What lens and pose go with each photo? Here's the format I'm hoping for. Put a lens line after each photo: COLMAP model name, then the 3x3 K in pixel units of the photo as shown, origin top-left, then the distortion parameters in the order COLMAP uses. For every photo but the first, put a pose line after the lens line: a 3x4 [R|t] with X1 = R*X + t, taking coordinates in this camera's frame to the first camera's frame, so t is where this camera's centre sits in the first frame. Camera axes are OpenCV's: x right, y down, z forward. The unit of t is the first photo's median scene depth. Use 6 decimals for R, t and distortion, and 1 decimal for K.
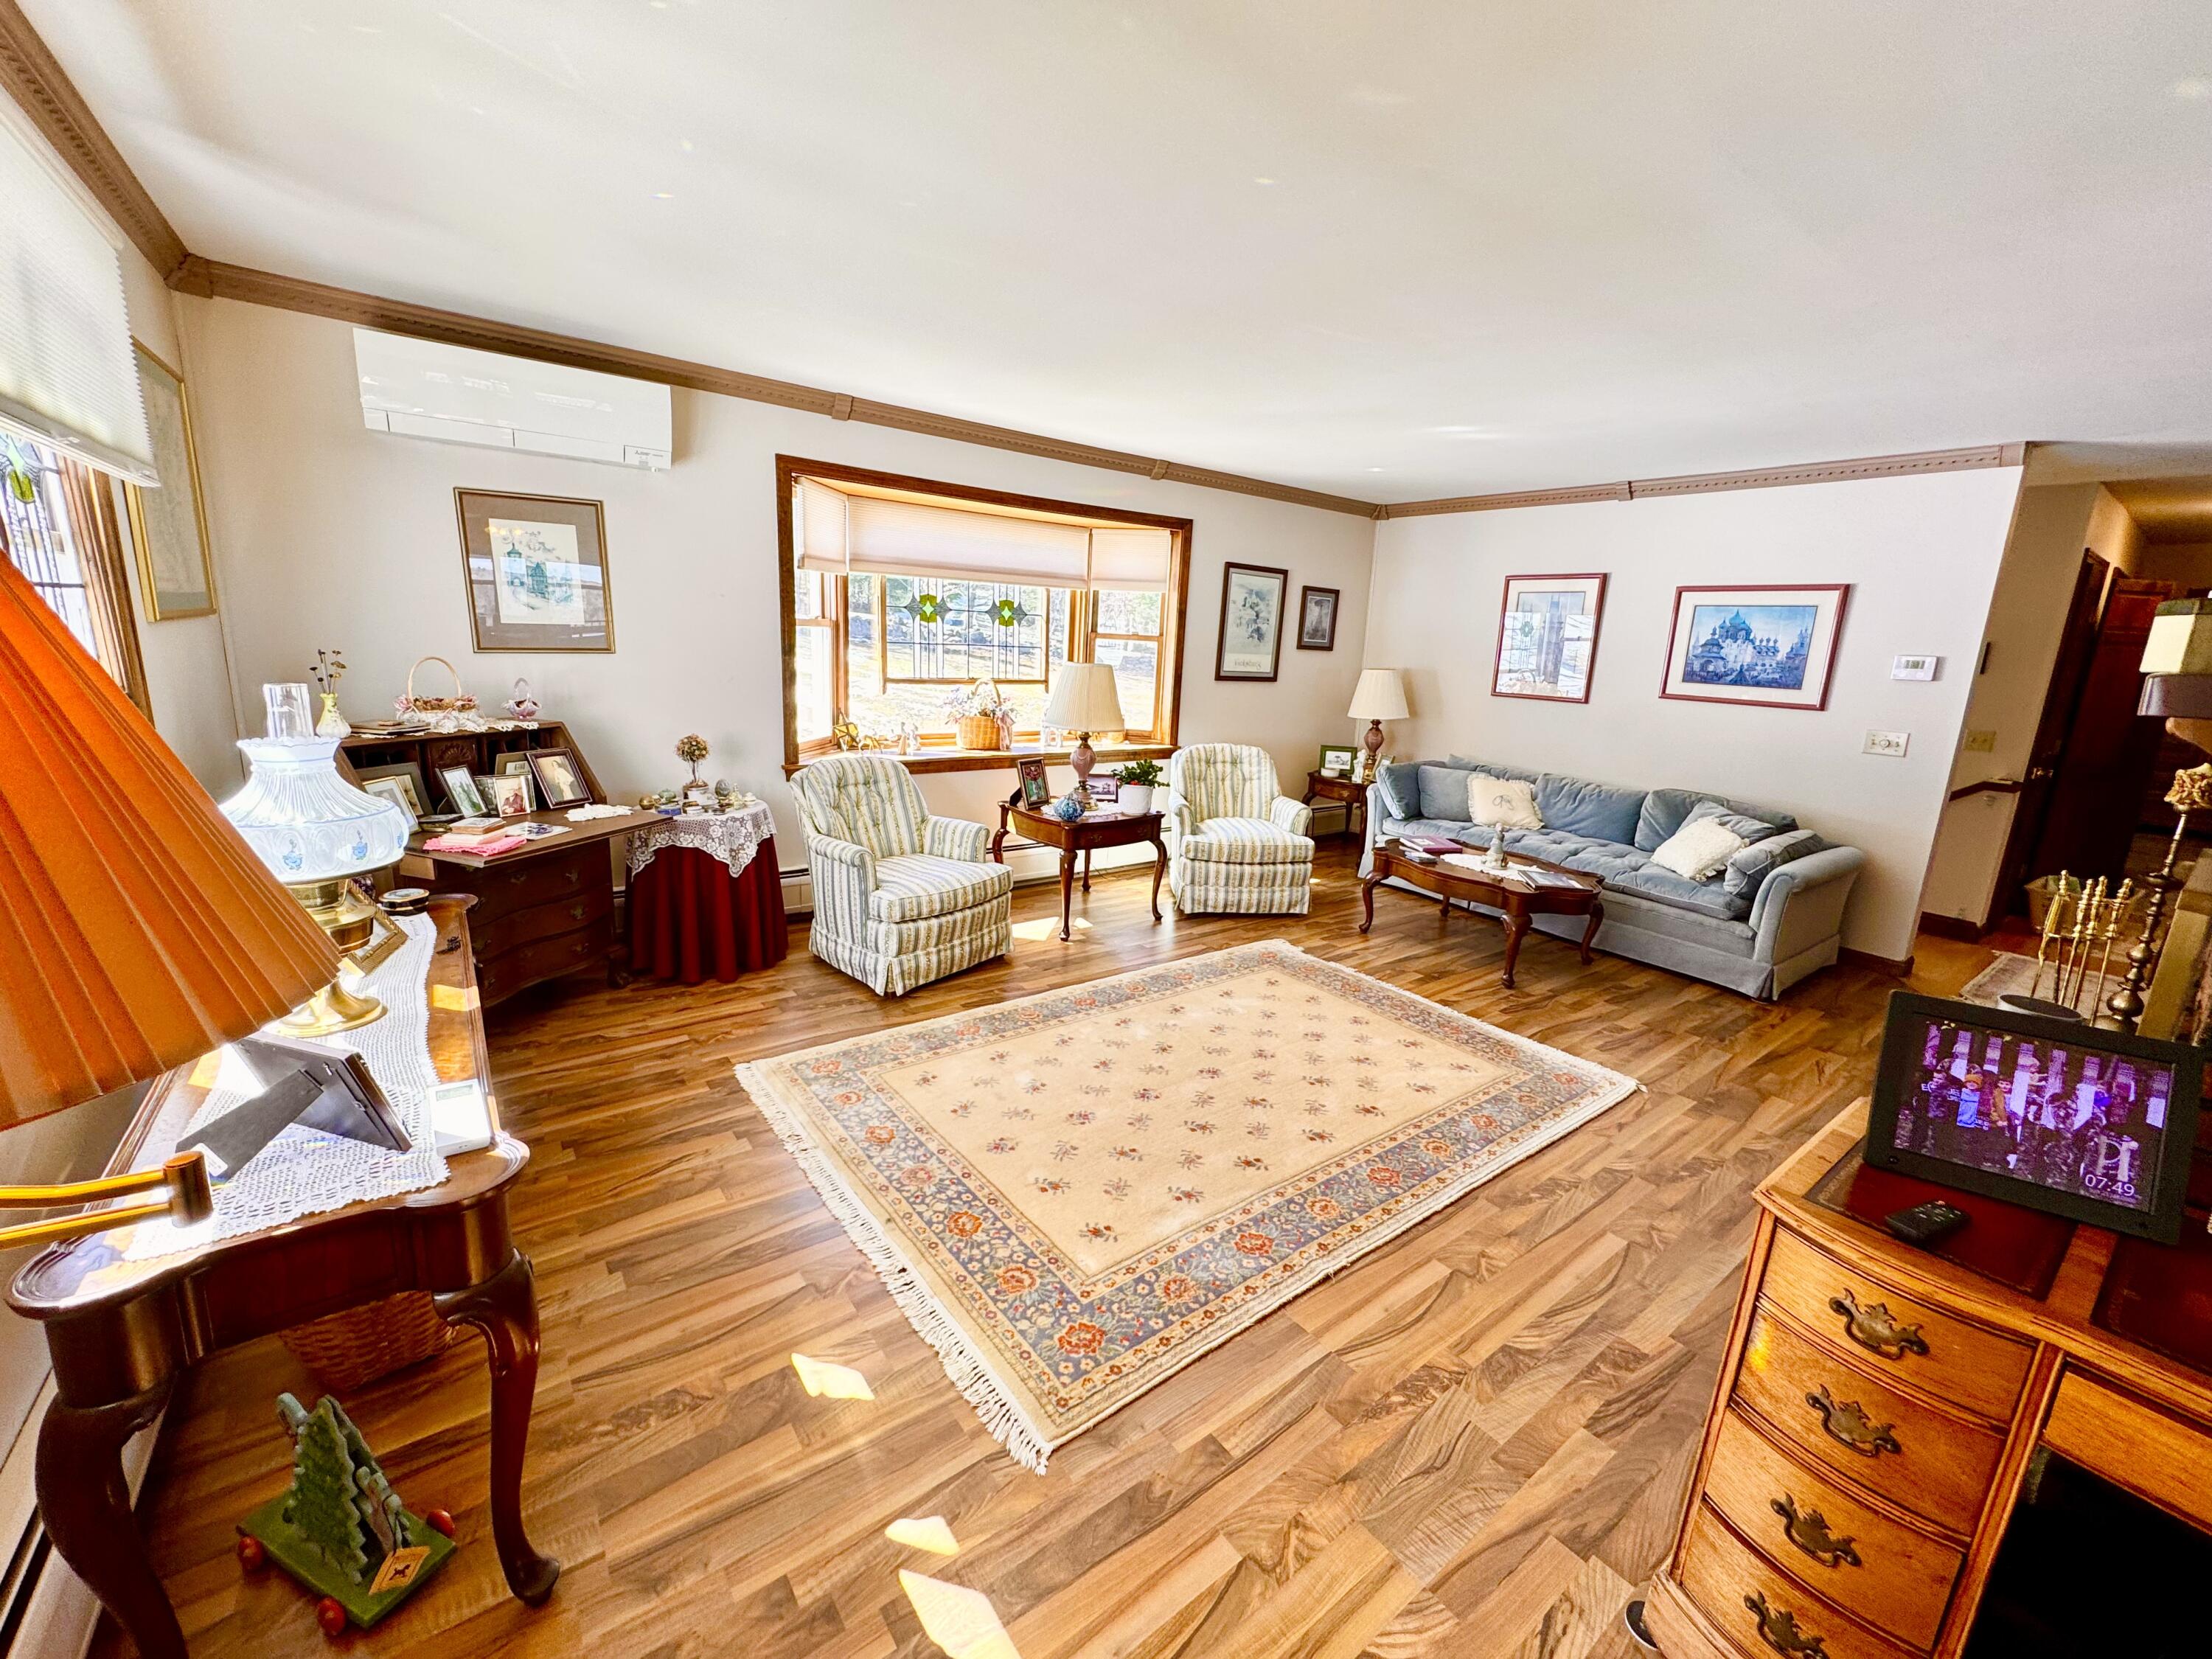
lens RADIAL K [[882.0, 0, 1102.8], [0, 882.0, 831.4], [0, 0, 1]] dist [-0.002081, 0.001211]
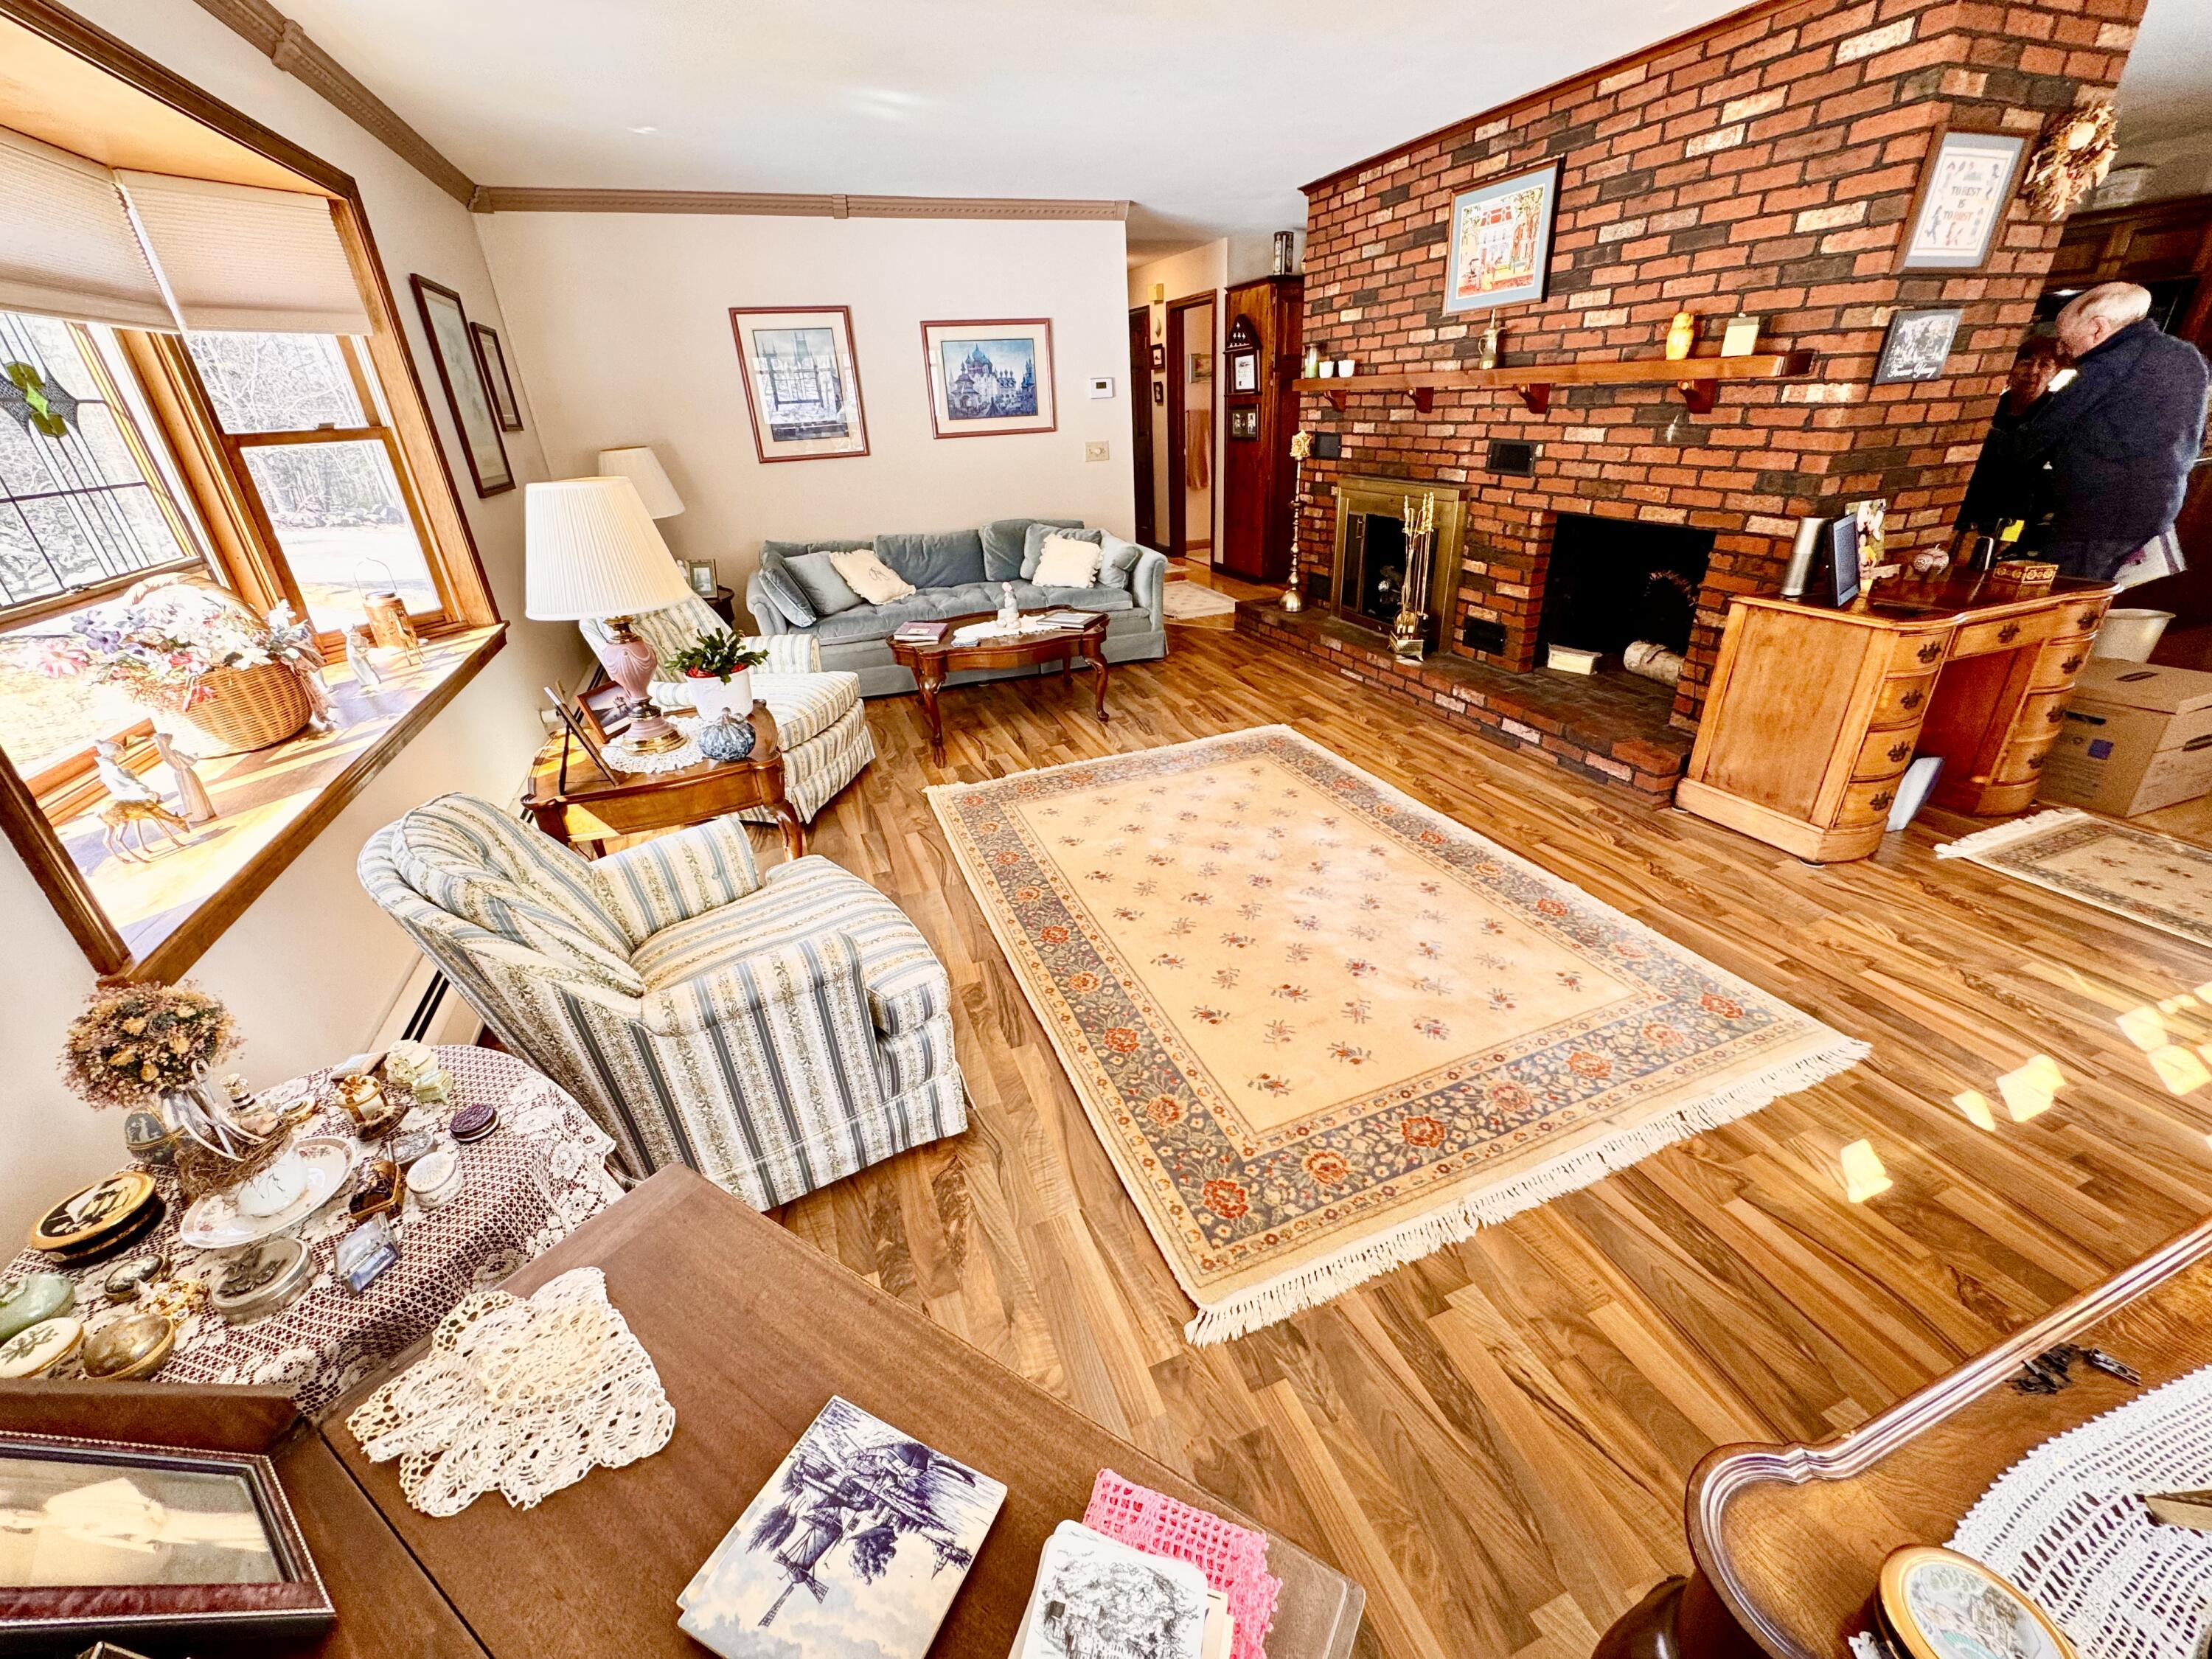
lens RADIAL K [[882.0, 0, 1104.8], [0, 882.0, 829.1], [0, 0, 1]] dist [-0.002081, 0.001211]
pose [[0.269424, -0.479194, 0.835335, -0.529335], [0.264480, 0.870876, 0.414278, -0.163019], [-0.925992, 0.109313, 0.361372, 0.615698]]
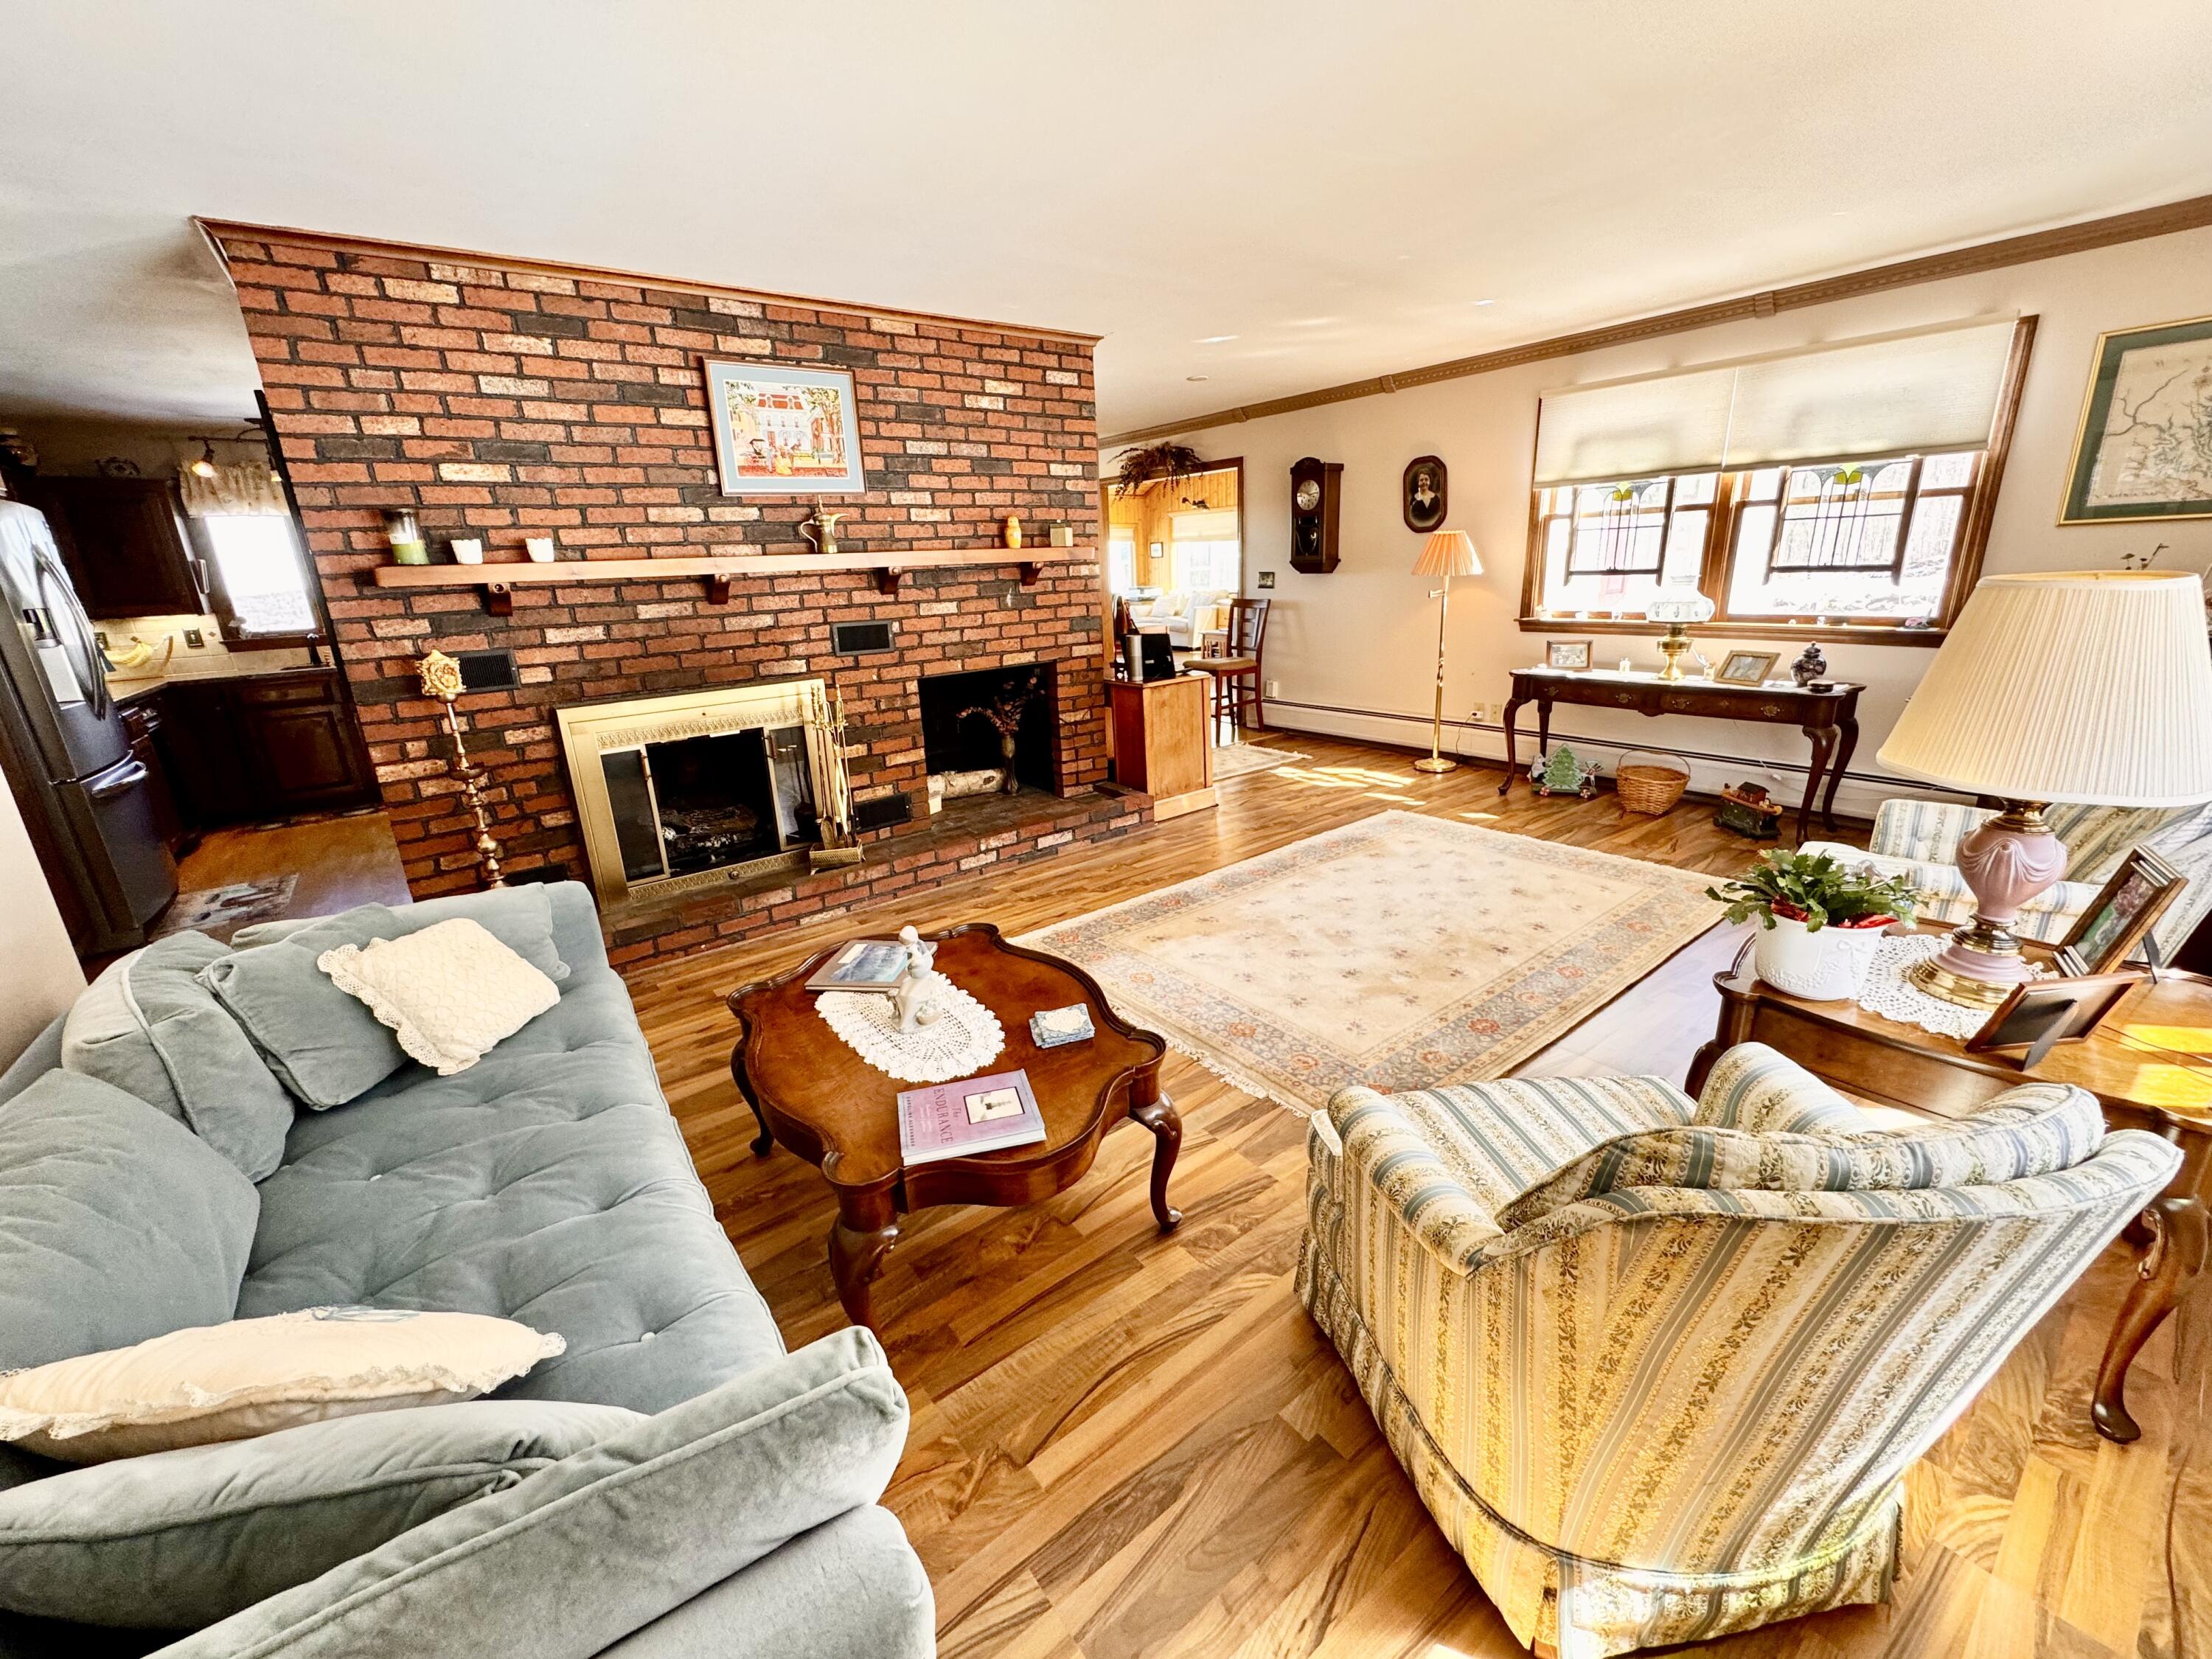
lens RADIAL K [[882.0, 0, 1104.4], [0, 882.0, 828.3], [0, 0, 1]] dist [-0.002081, 0.001211]
pose [[-0.999893, 0.002209, -0.014484, 0.391399], [-0.005148, 0.872570, 0.488462, -0.294437], [0.013717, 0.488484, -0.872465, 1.489607]]
